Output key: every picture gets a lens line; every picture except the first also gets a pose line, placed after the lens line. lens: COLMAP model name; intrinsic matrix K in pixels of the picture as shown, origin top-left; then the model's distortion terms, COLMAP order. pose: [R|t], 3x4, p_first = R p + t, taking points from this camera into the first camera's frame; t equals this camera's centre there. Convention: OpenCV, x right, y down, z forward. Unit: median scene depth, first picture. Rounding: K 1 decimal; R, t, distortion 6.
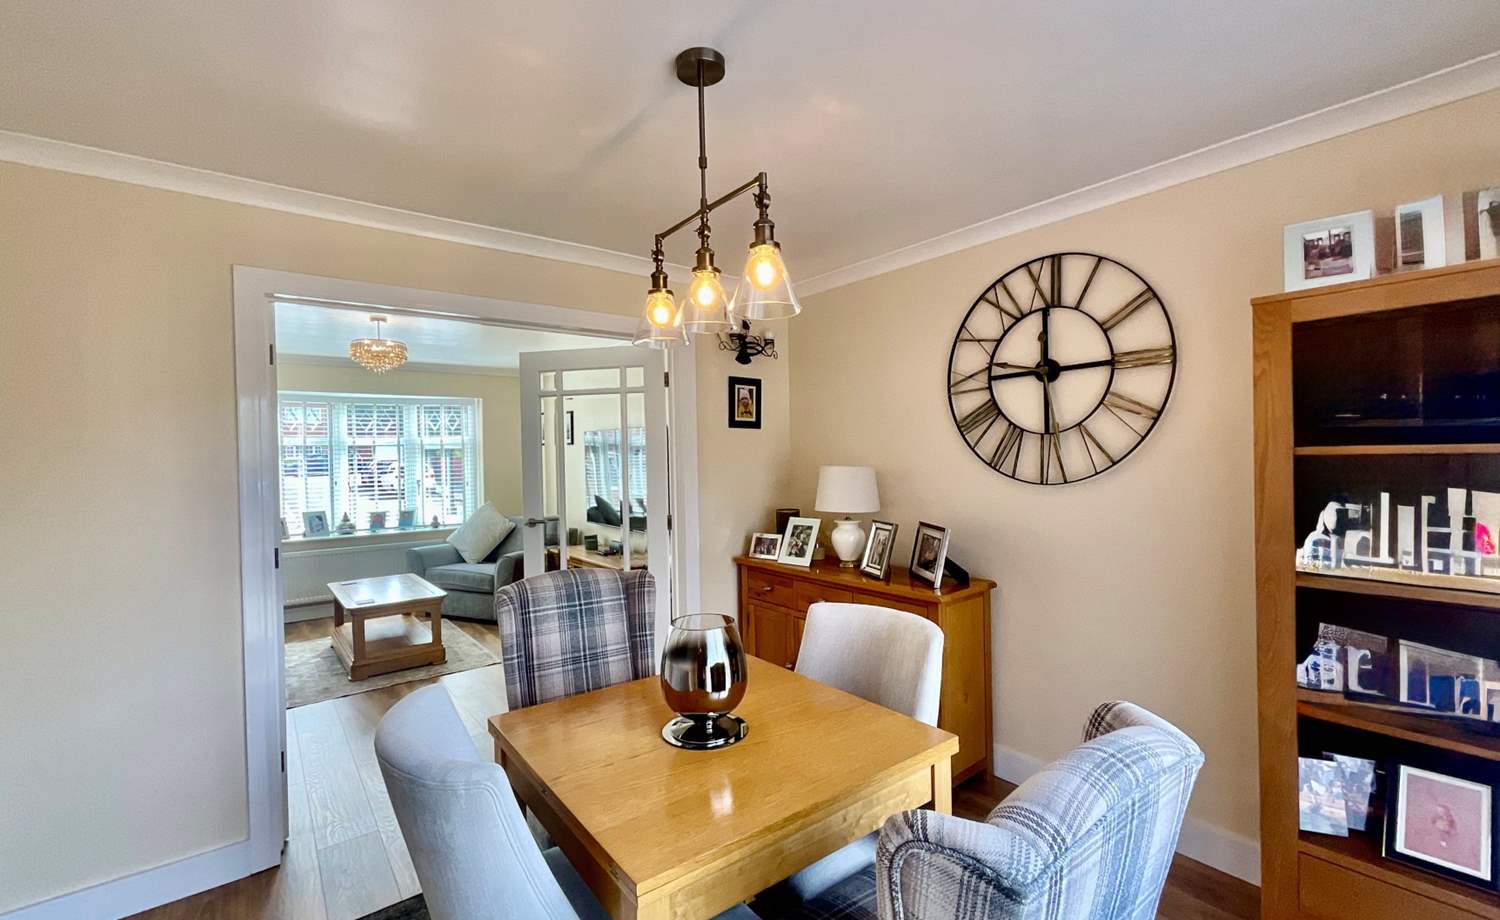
lens RADIAL K [[629.8, 0, 749.1], [0, 629.8, 463.0], [0, 0, 1]] dist [0.000288, -0.000173]
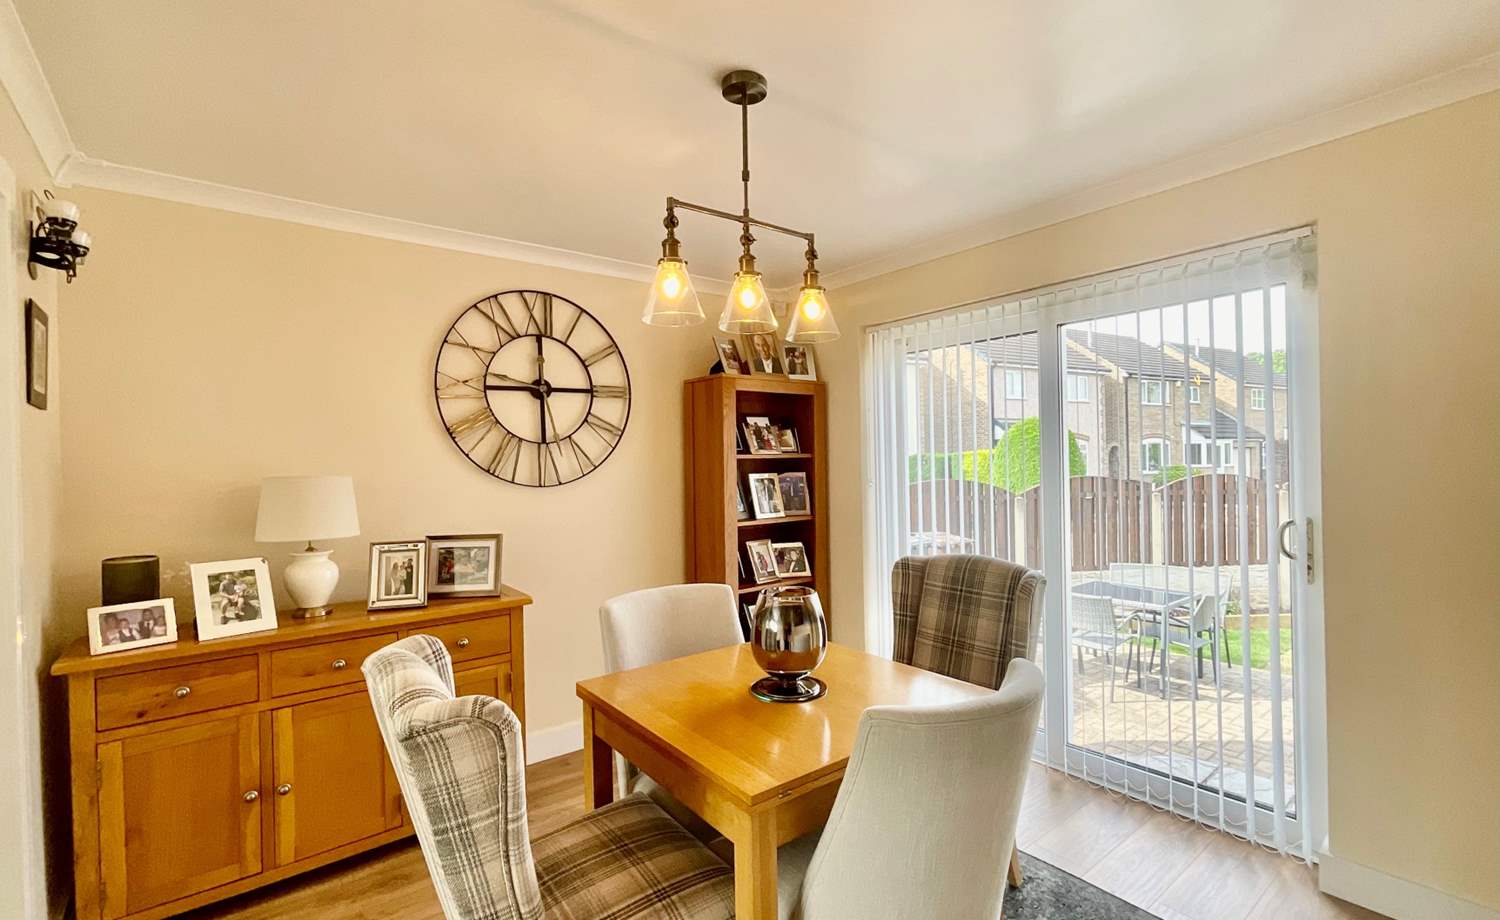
lens RADIAL K [[669.8, 0, 745.2], [0, 669.8, 461.8], [0, 0, 1]] dist [-0.000816, 0.000351]
pose [[0.003795, 0.022950, 0.999729, -0.760286], [0.035140, 0.999116, -0.023070, 0.029538], [-0.999375, 0.035218, 0.002985, 0.623845]]
